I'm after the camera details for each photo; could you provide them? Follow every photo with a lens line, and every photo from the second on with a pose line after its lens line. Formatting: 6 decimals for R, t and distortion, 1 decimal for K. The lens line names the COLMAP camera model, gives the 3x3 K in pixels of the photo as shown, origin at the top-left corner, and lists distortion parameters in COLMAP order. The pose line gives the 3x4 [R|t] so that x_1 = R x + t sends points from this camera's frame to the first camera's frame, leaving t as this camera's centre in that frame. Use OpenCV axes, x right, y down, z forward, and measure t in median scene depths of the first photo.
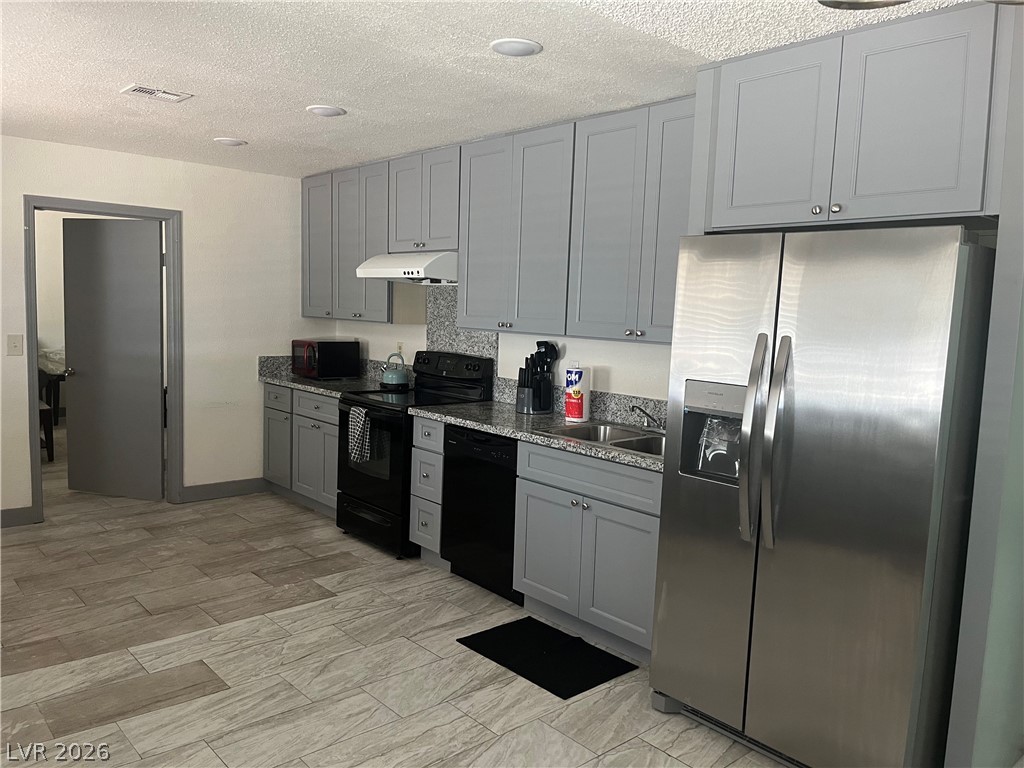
lens RADIAL K [[771.0, 0, 511.6], [0, 771.0, 390.7], [0, 0, 1]] dist [0.064152, -0.092104]
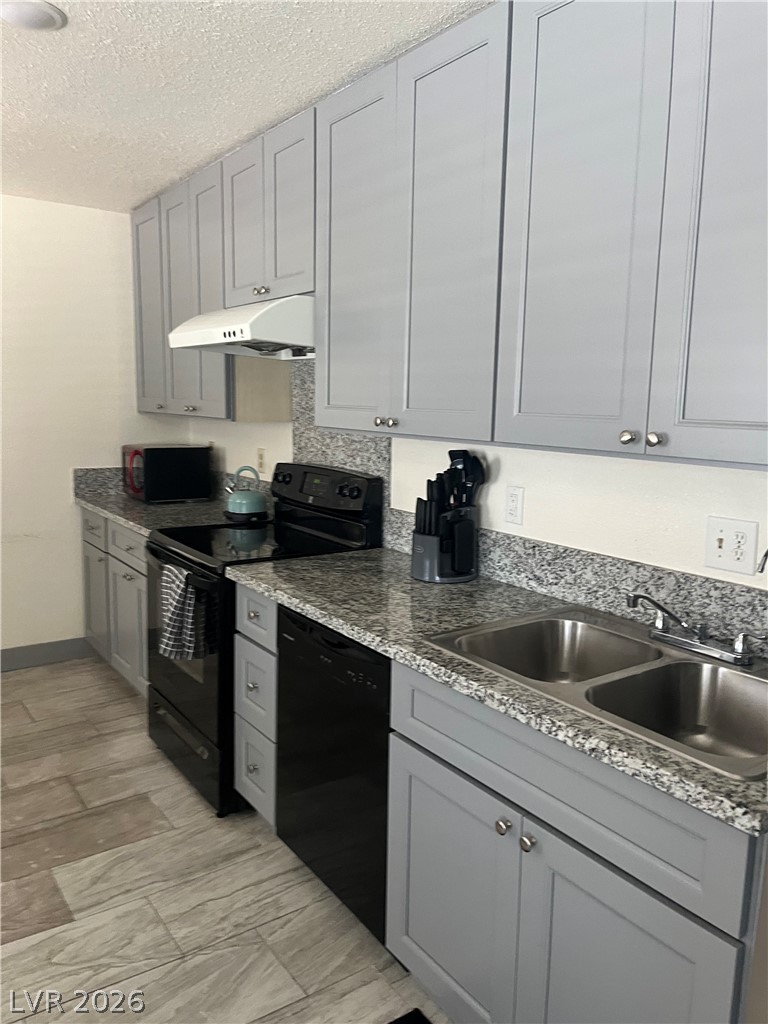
lens RADIAL K [[771.0, 0, 386.5], [0, 771.0, 503.5], [0, 0, 1]] dist [0.064152, -0.092104]
pose [[0.993401, 0.001284, -0.114687, 0.051935], [0.001440, 0.999719, 0.023665, -0.038794], [0.114685, -0.023674, 0.993120, 0.435875]]
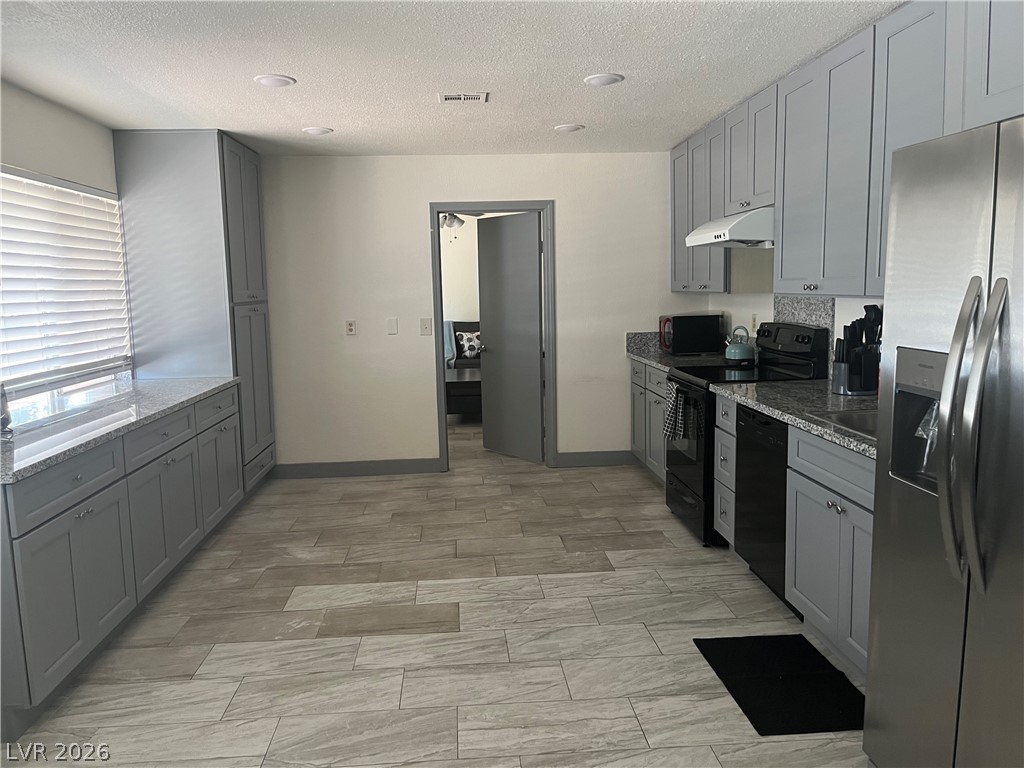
lens RADIAL K [[771.0, 0, 511.6], [0, 771.0, 390.7], [0, 0, 1]] dist [0.064152, -0.092104]
pose [[0.790826, 0.027972, -0.611402, 0.242104], [-0.012934, 0.999496, 0.028998, 0.006281], [0.611905, -0.015025, 0.790789, 0.125330]]
